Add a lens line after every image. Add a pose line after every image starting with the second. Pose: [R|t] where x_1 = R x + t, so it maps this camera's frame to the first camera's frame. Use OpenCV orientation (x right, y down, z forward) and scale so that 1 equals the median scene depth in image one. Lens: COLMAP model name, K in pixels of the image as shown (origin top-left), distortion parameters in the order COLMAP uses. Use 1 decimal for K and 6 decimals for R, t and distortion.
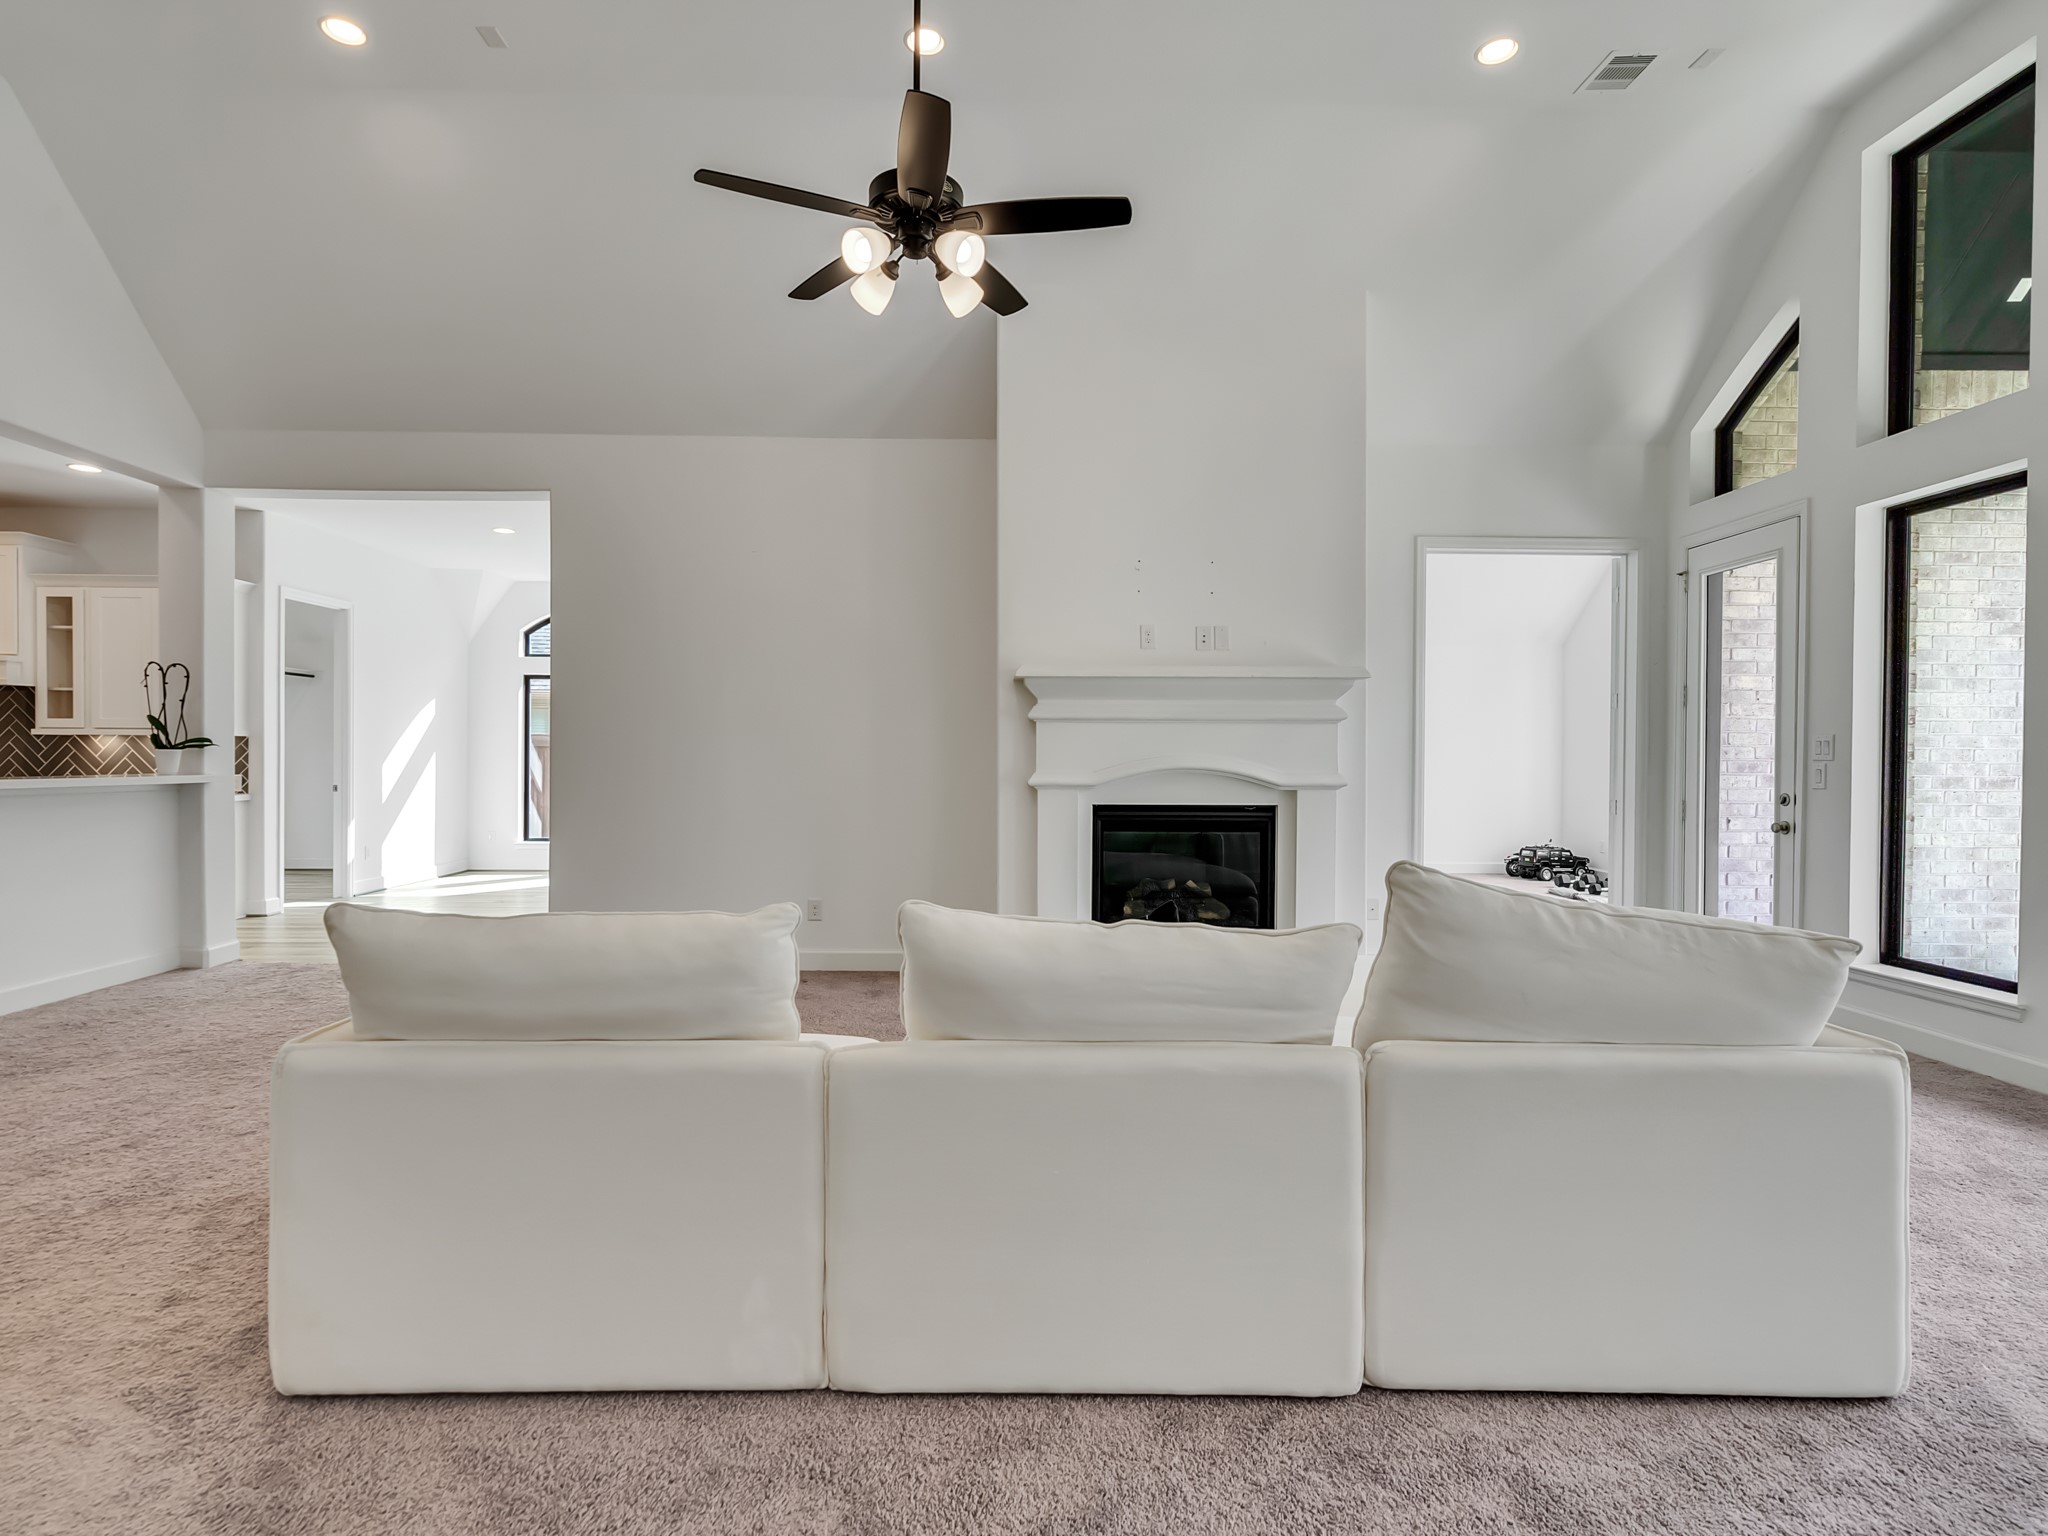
lens RADIAL K [[1039.9, 0, 1011.7], [0, 1039.9, 770.4], [0, 0, 1]] dist [-0.002455, -0.000771]
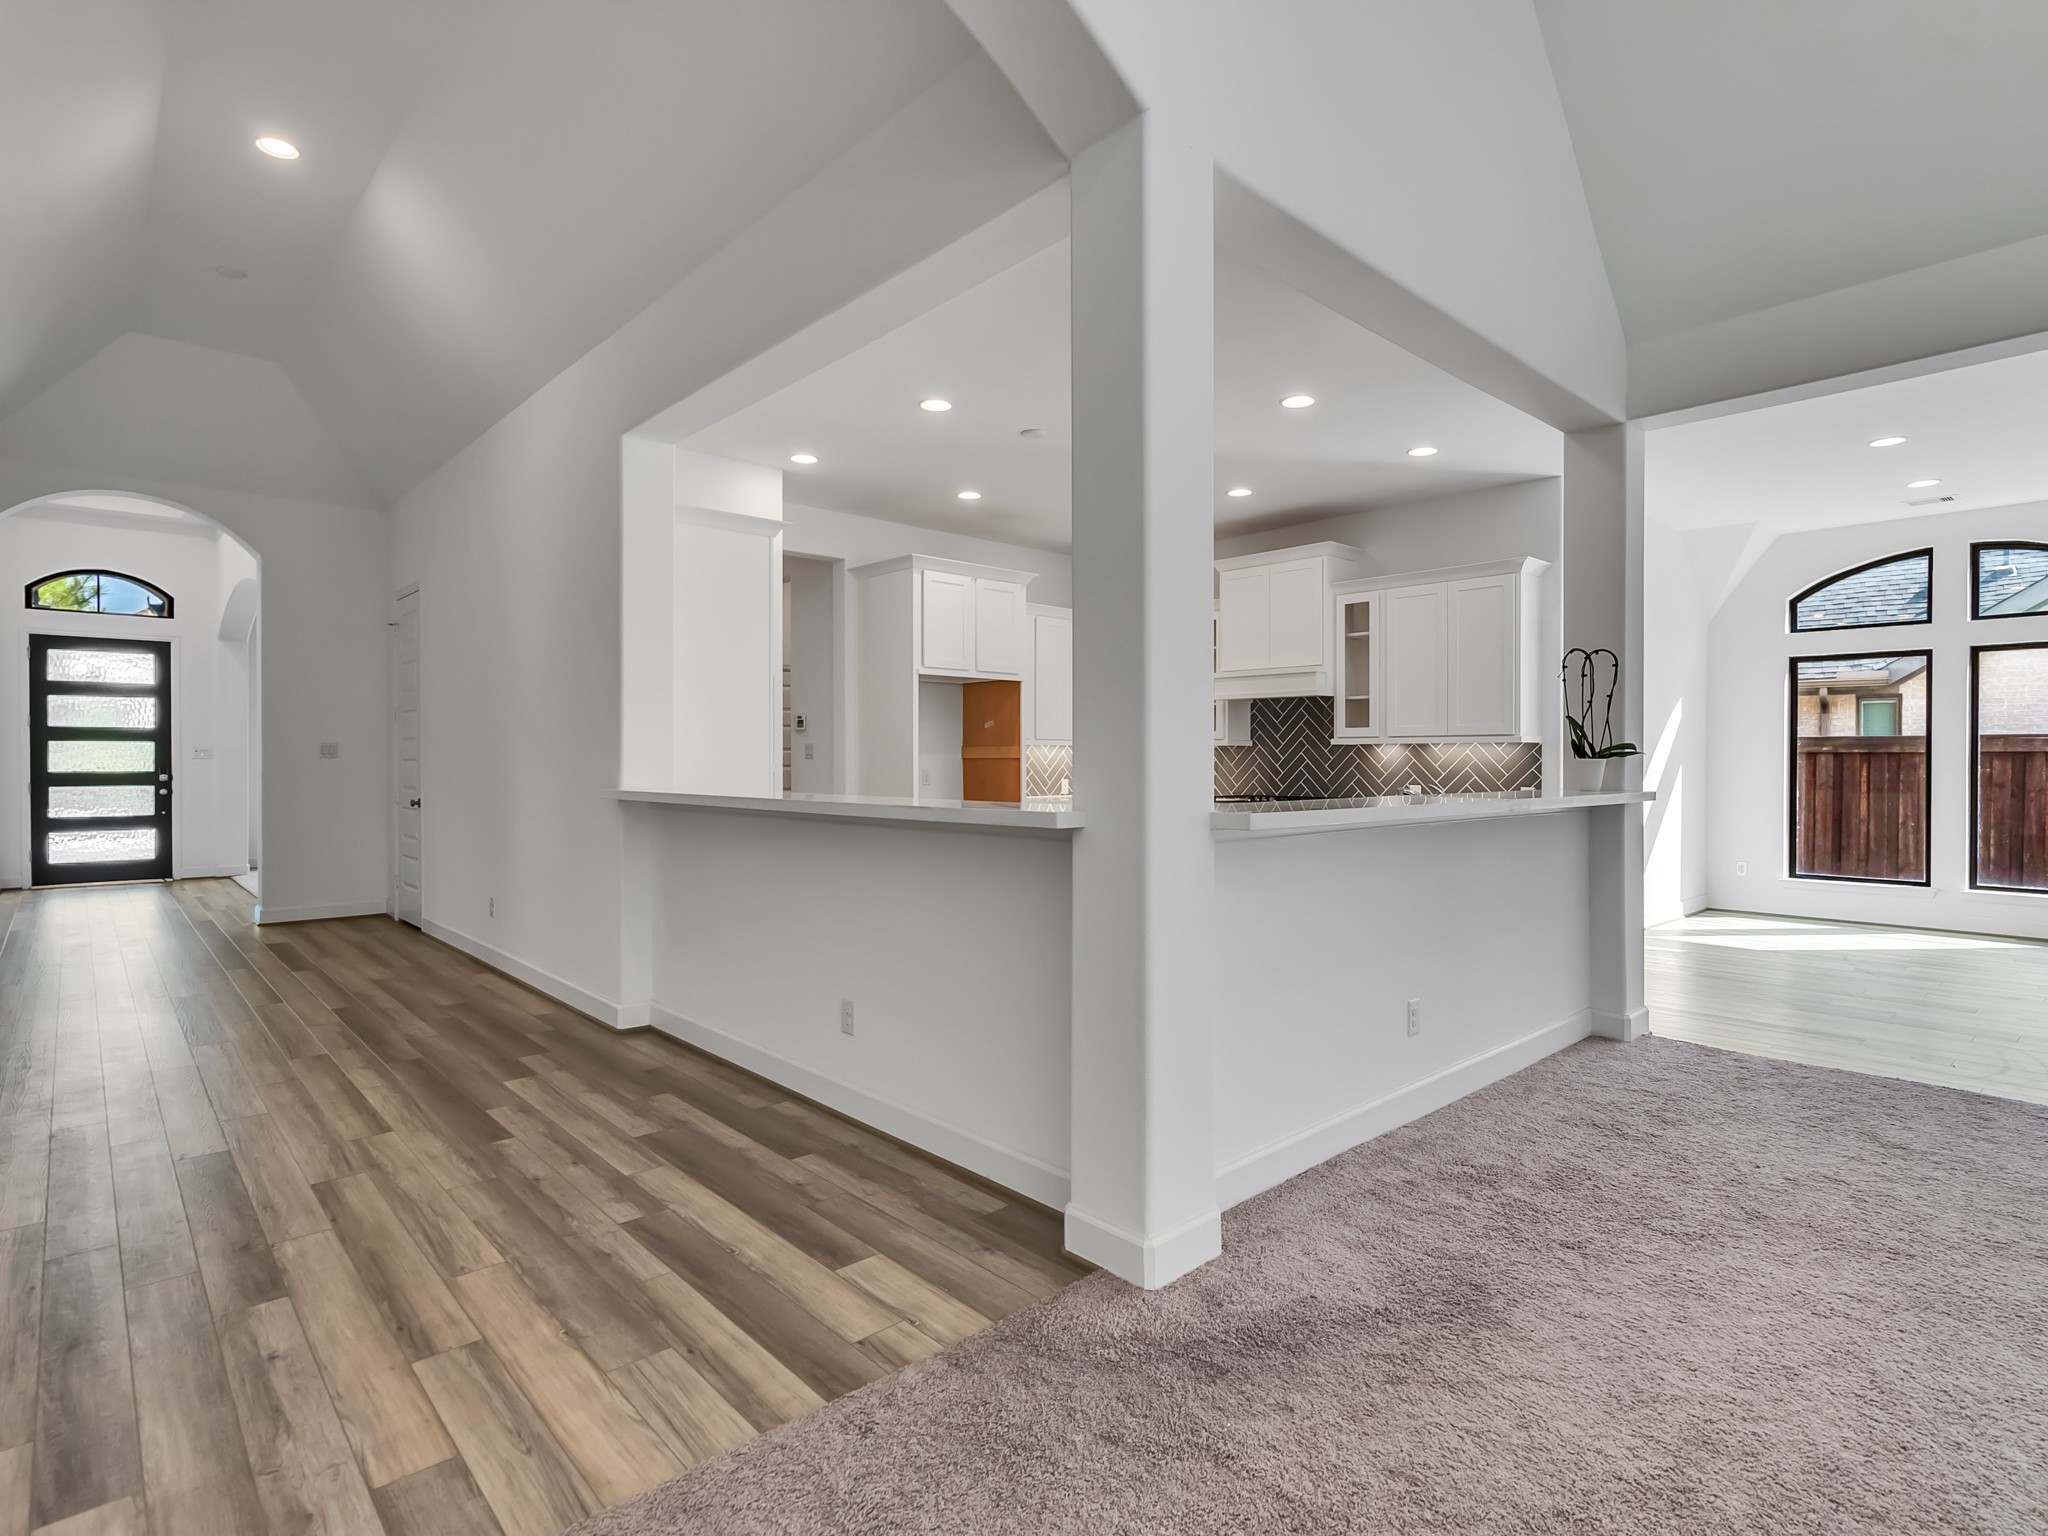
lens RADIAL K [[1039.9, 0, 1015.7], [0, 1039.9, 769.7], [0, 0, 1]] dist [-0.002455, -0.000771]
pose [[0.651752, 0.002487, -0.758428, -0.383654], [-0.008077, 0.999961, -0.003662, -0.004256], [0.758389, 0.008513, 0.651747, 0.117862]]
